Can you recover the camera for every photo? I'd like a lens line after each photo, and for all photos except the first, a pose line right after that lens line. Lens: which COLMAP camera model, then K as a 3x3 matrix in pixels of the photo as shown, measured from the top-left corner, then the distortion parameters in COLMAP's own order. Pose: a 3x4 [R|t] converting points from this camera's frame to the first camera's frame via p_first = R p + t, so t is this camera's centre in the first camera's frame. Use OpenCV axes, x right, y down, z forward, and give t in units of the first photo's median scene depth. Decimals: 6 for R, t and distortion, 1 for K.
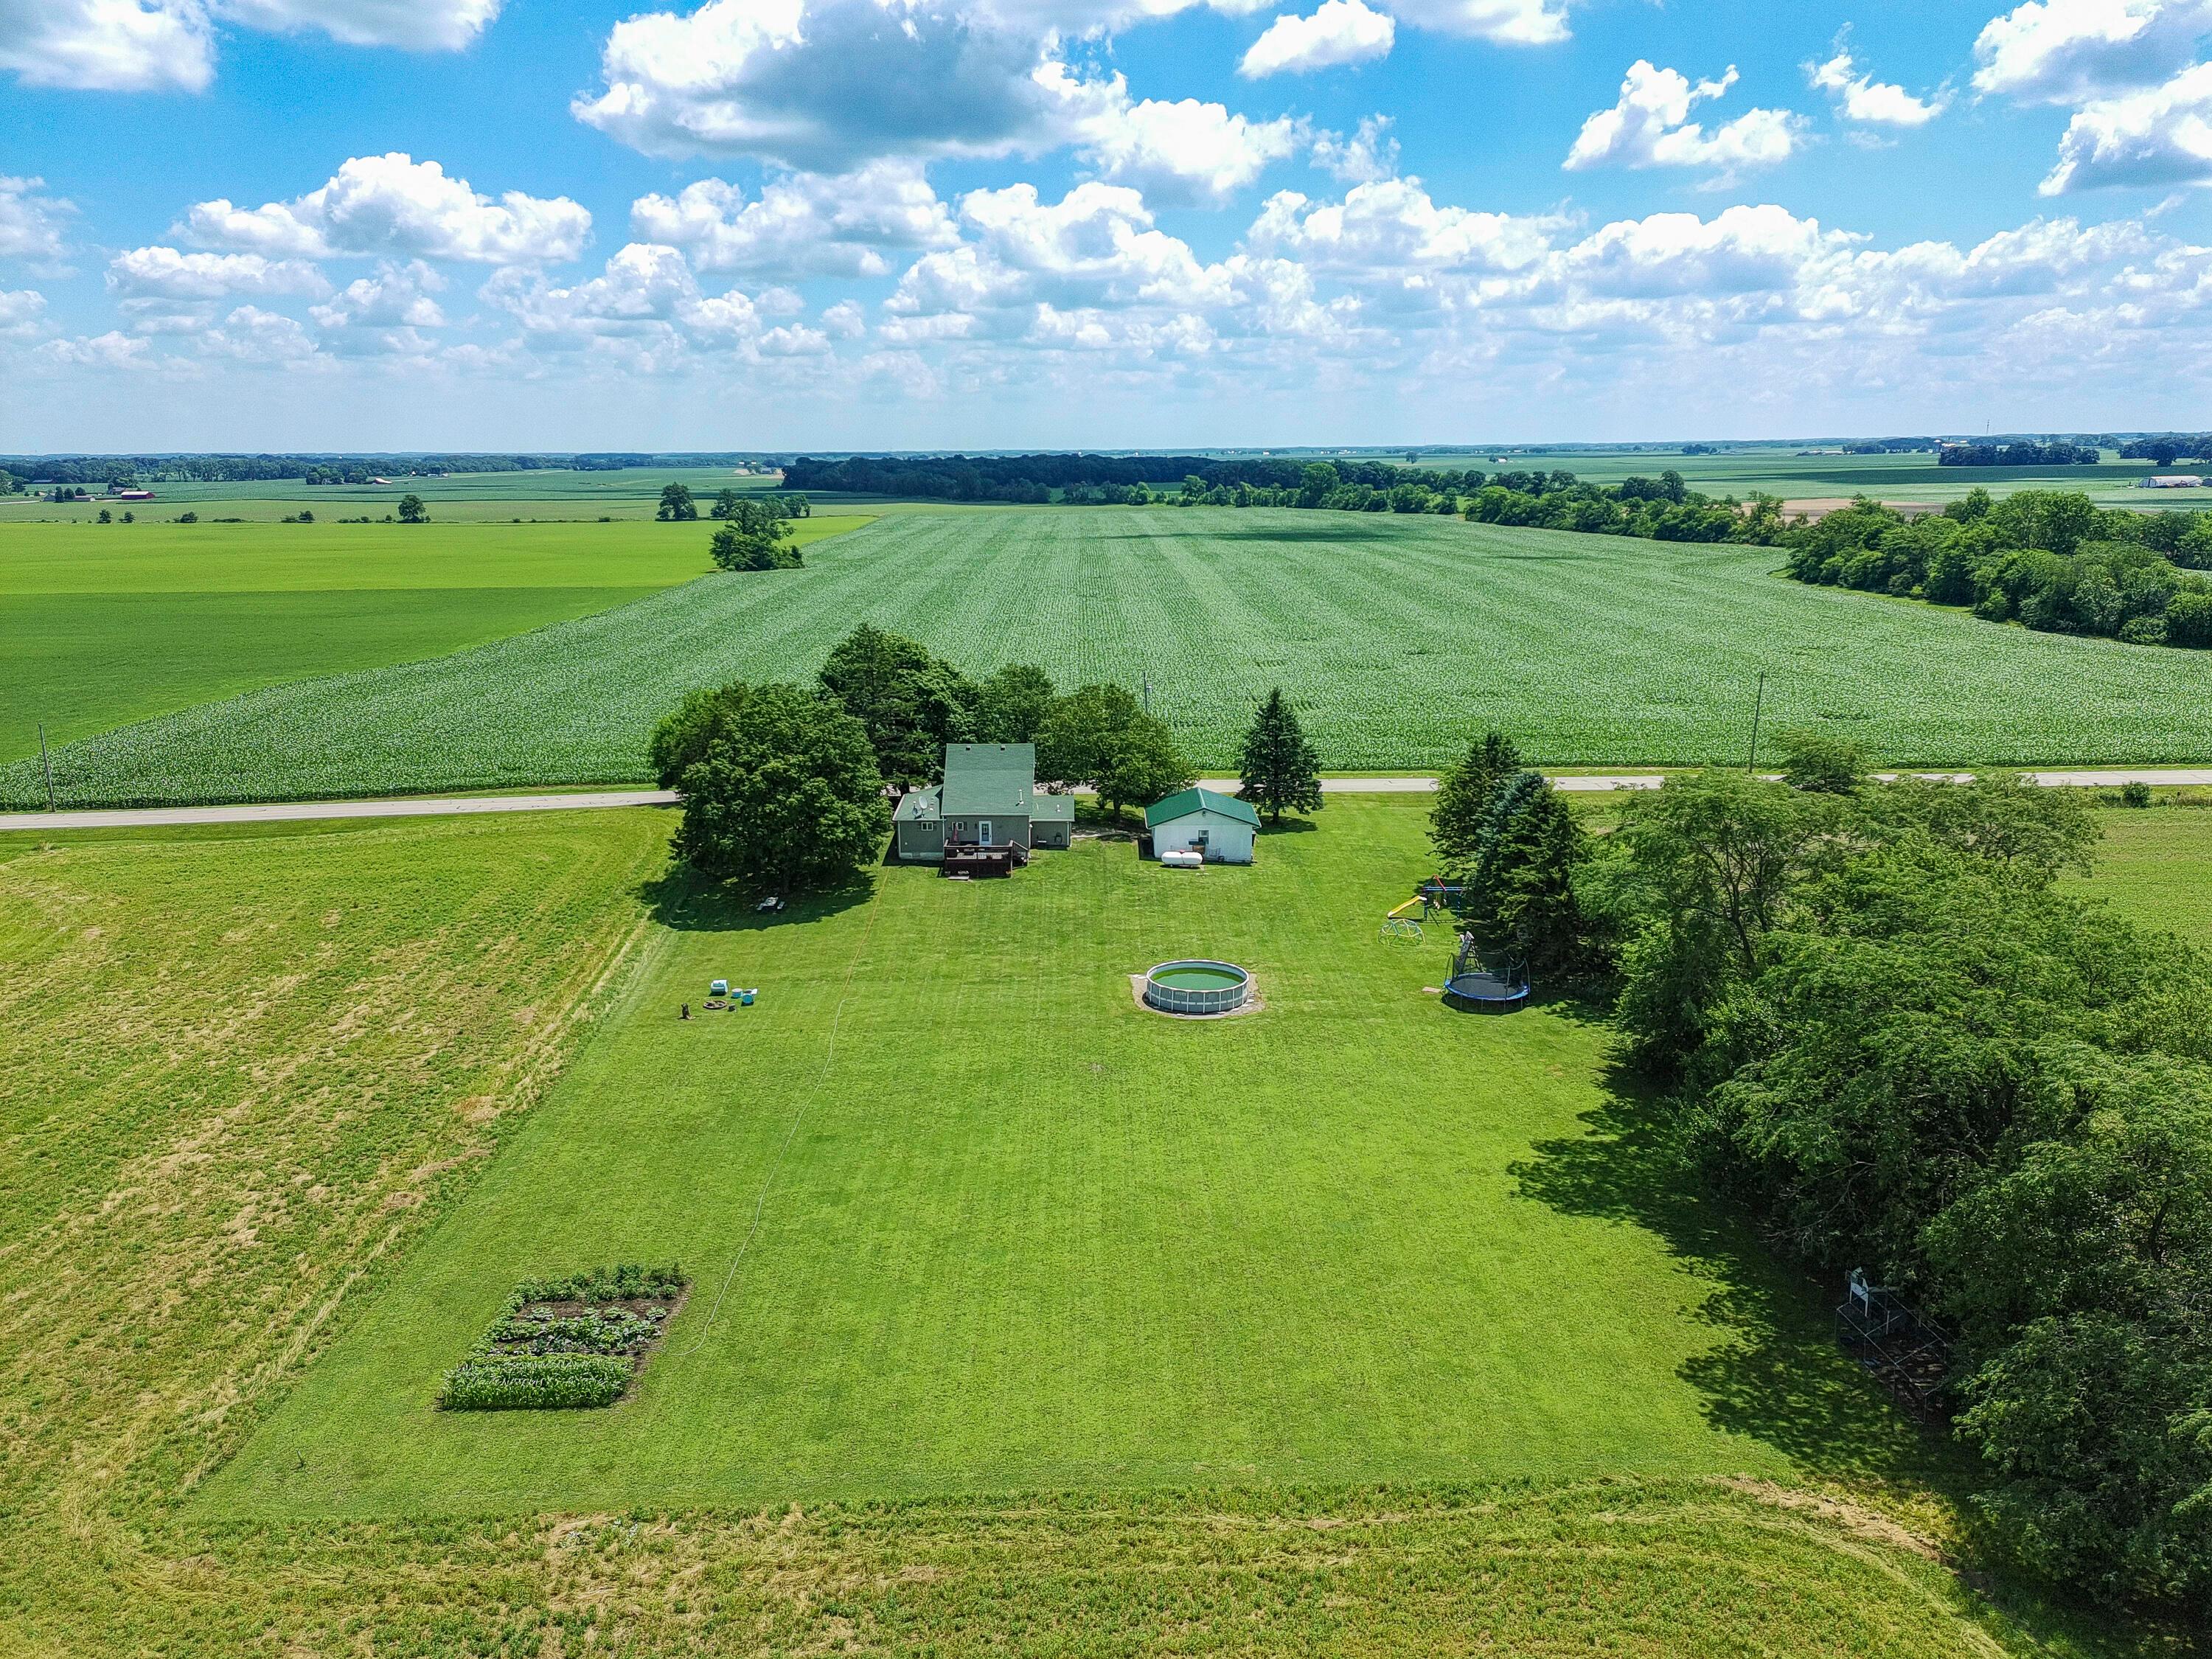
lens RADIAL K [[1669.8, 0, 1052.7], [0, 1669.8, 822.9], [0, 0, 1]] dist [0.071929, -0.051882]
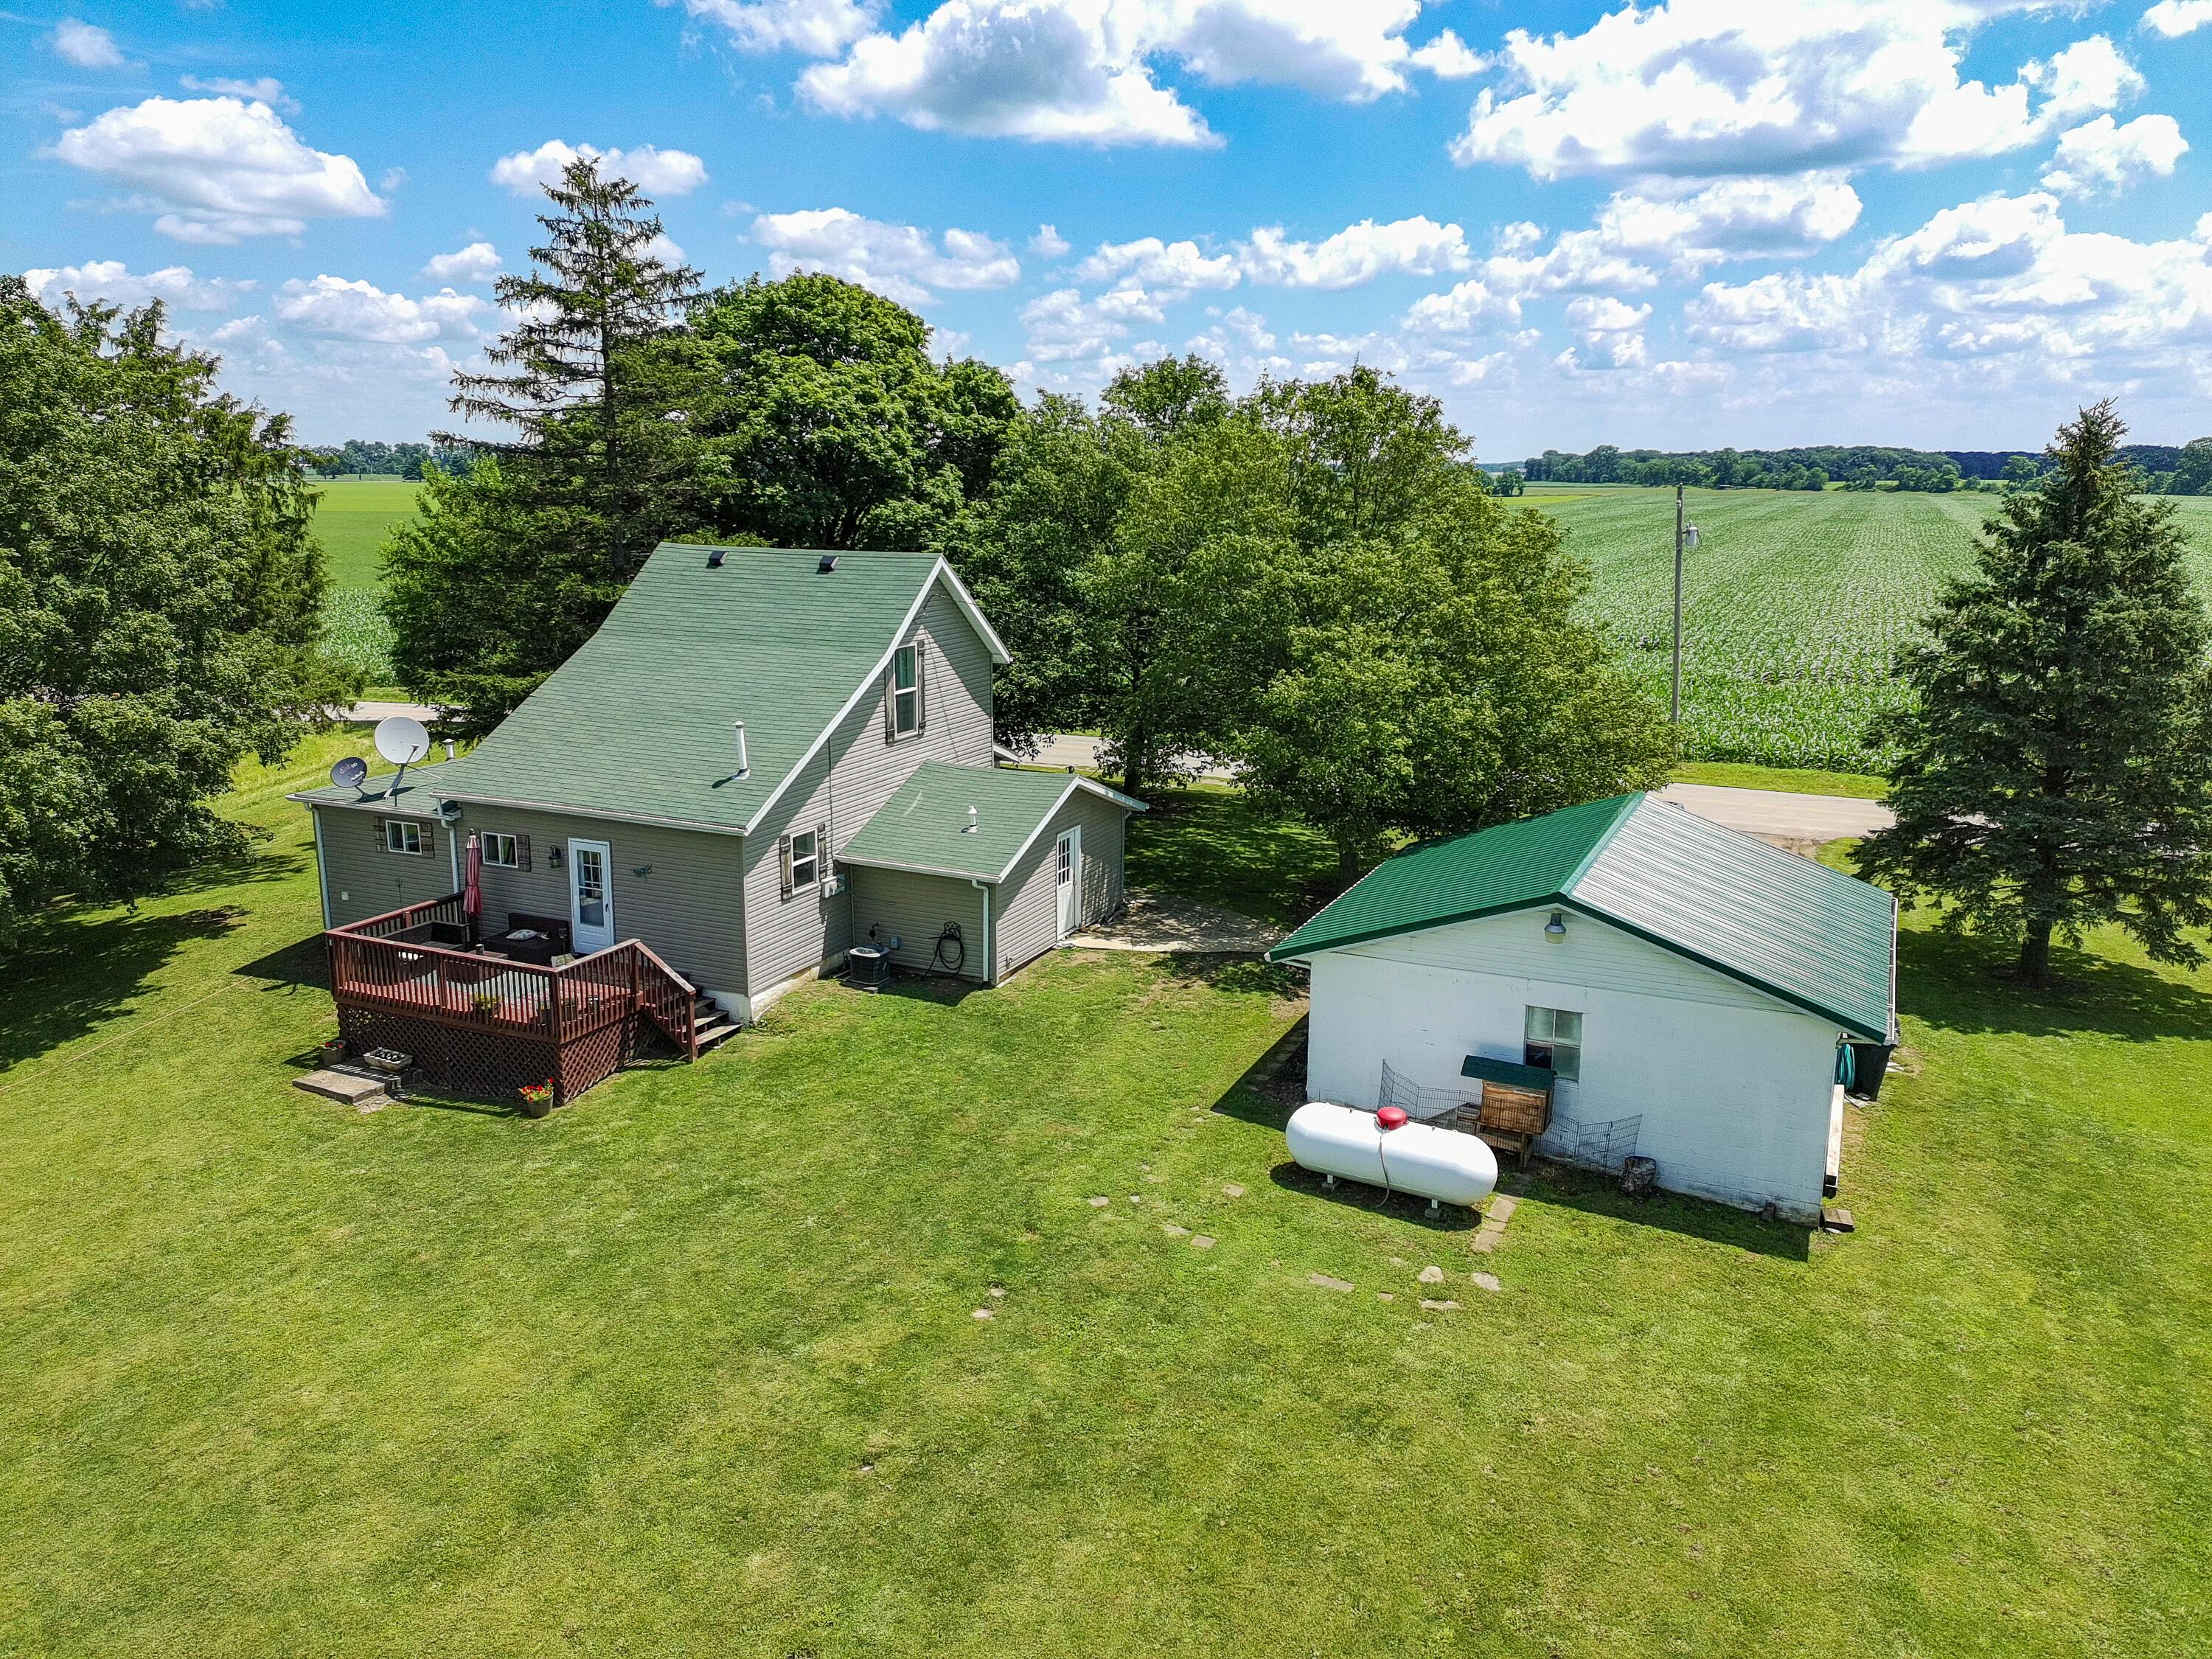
lens RADIAL K [[1623.7, 0, 1117.4], [0, 1623.7, 821.2], [0, 0, 1]] dist [0.079054, -0.075678]
pose [[0.915145, 0.100170, -0.390482, 0.125017], [-0.101291, 0.994698, 0.017781, -0.016692], [0.390193, 0.023280, 0.920439, 0.881254]]
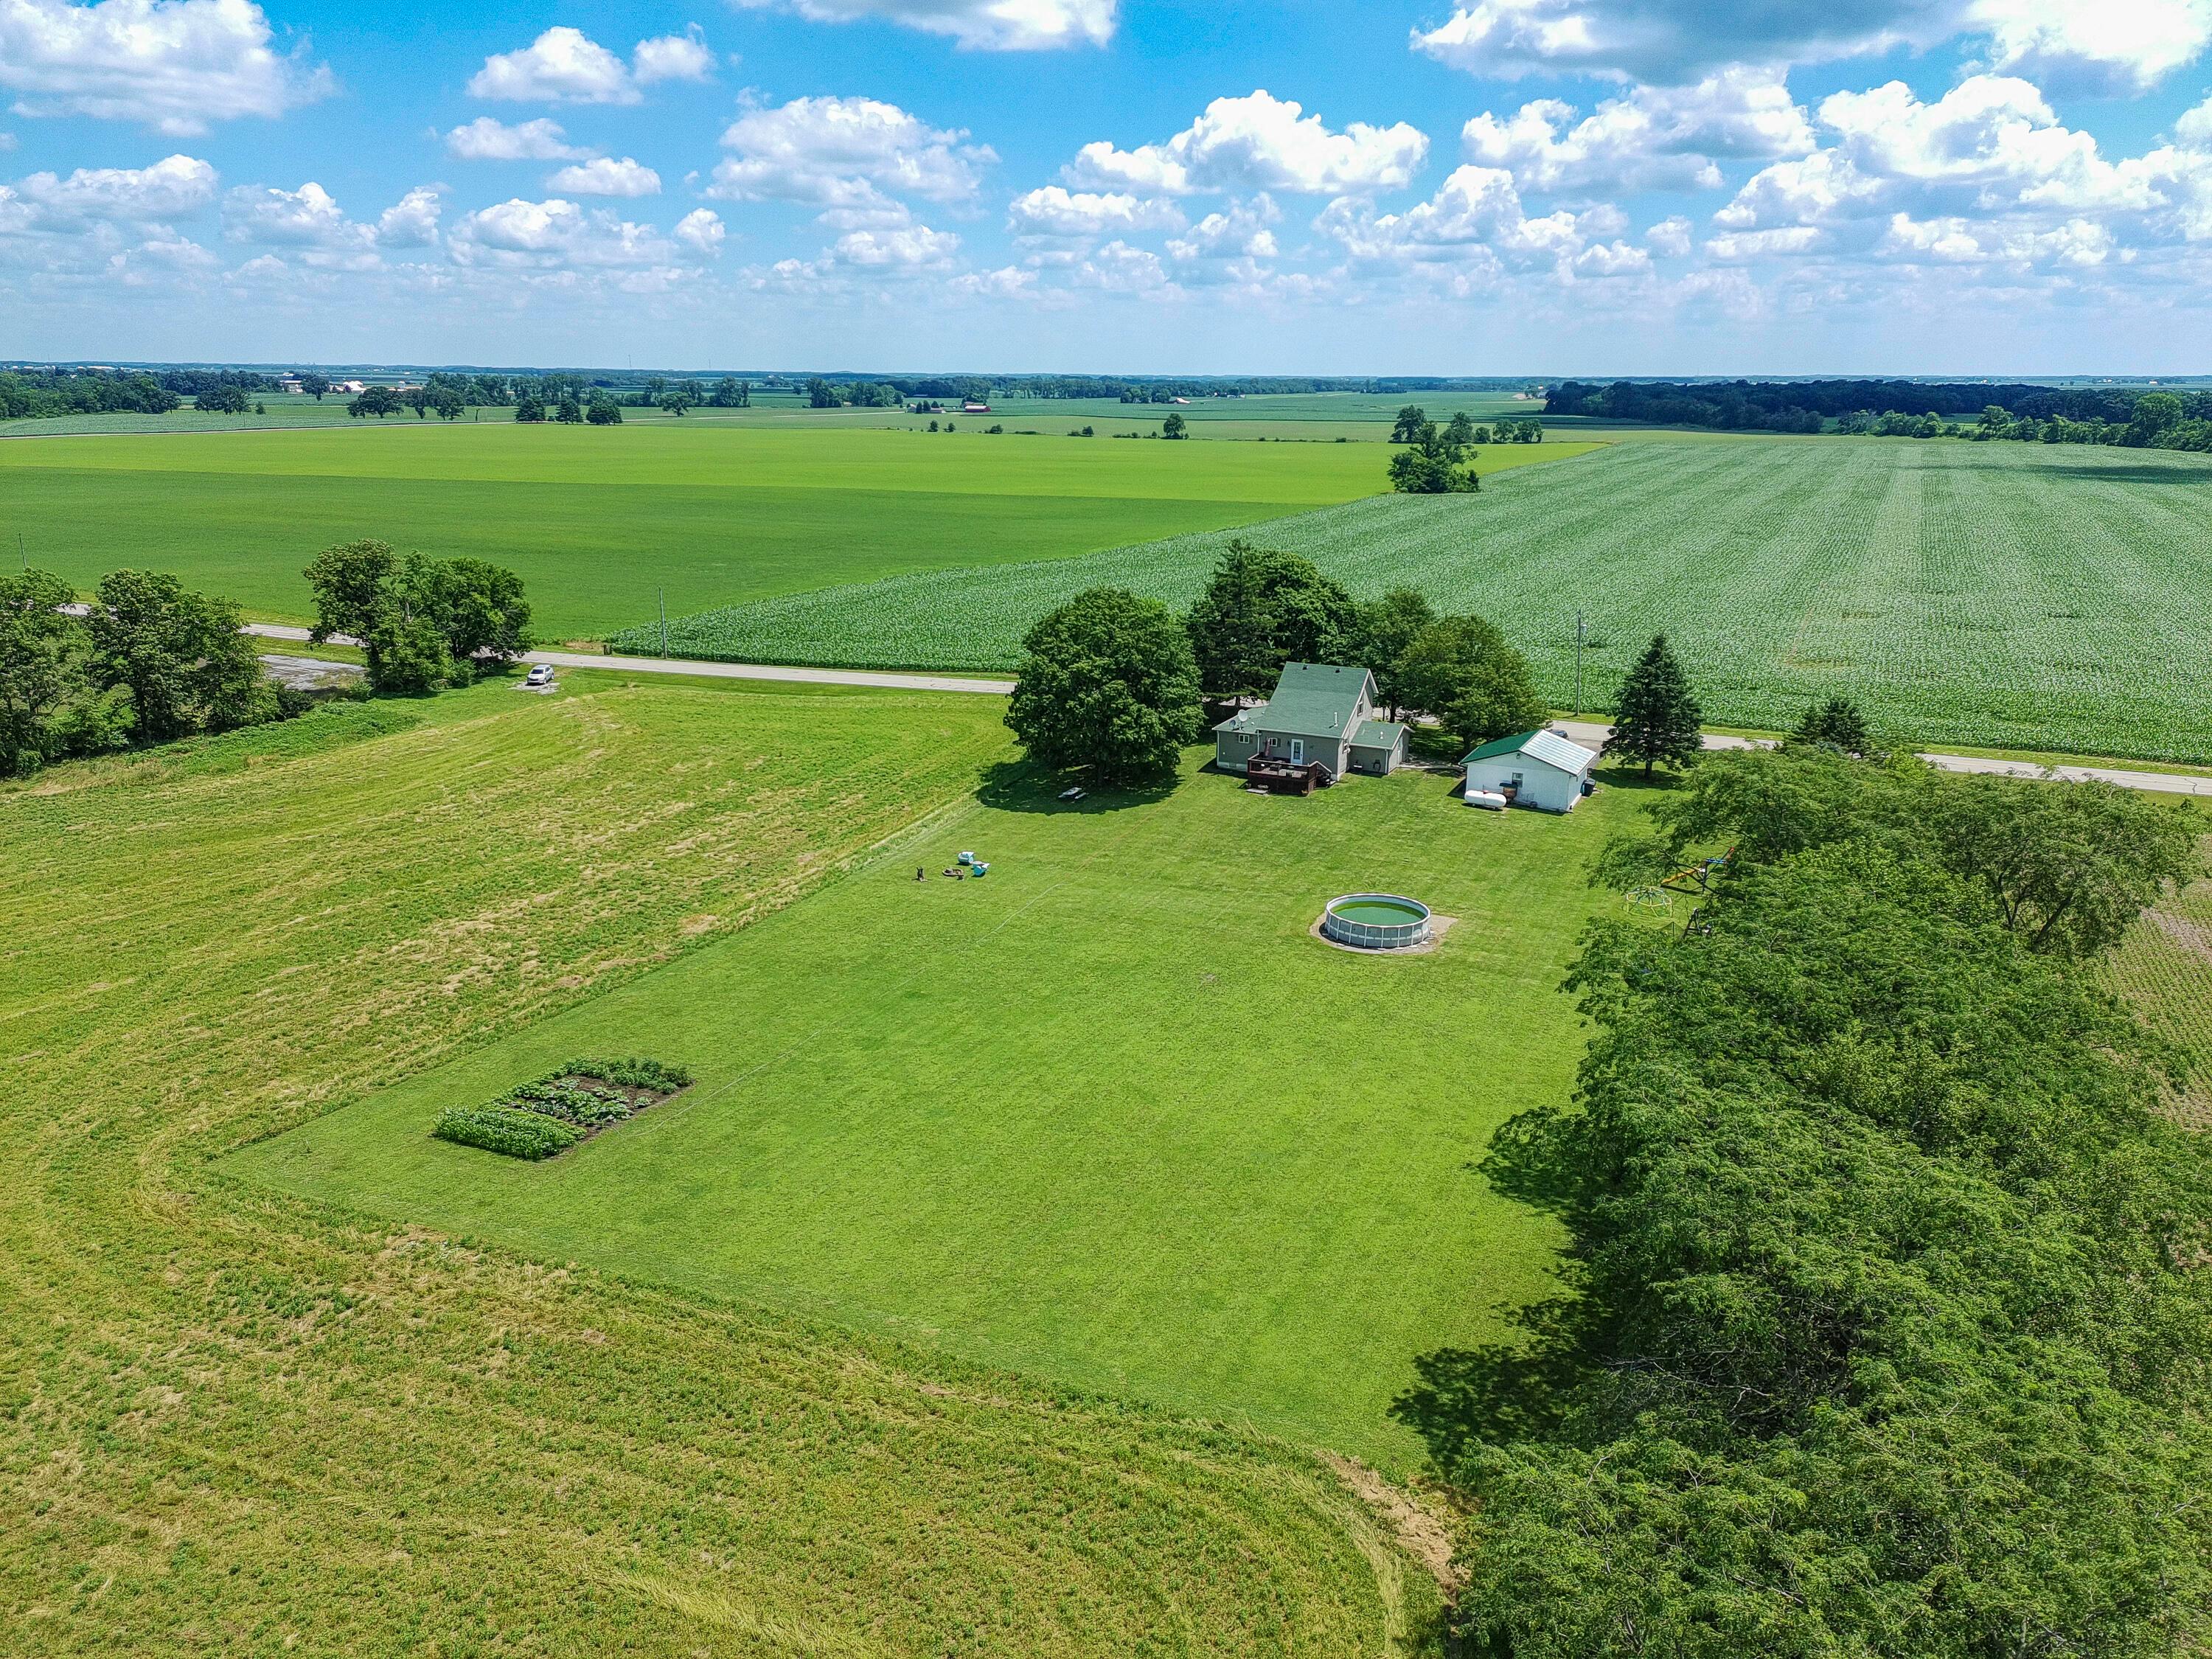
lens RADIAL K [[1623.7, 0, 1117.4], [0, 1623.7, 821.2], [0, 0, 1]] dist [0.079054, -0.075678]
pose [[0.911219, 0.124422, -0.392683, 0.274704], [-0.105225, 0.991972, 0.070134, -0.010587], [0.398257, -0.022587, 0.916996, 0.048845]]
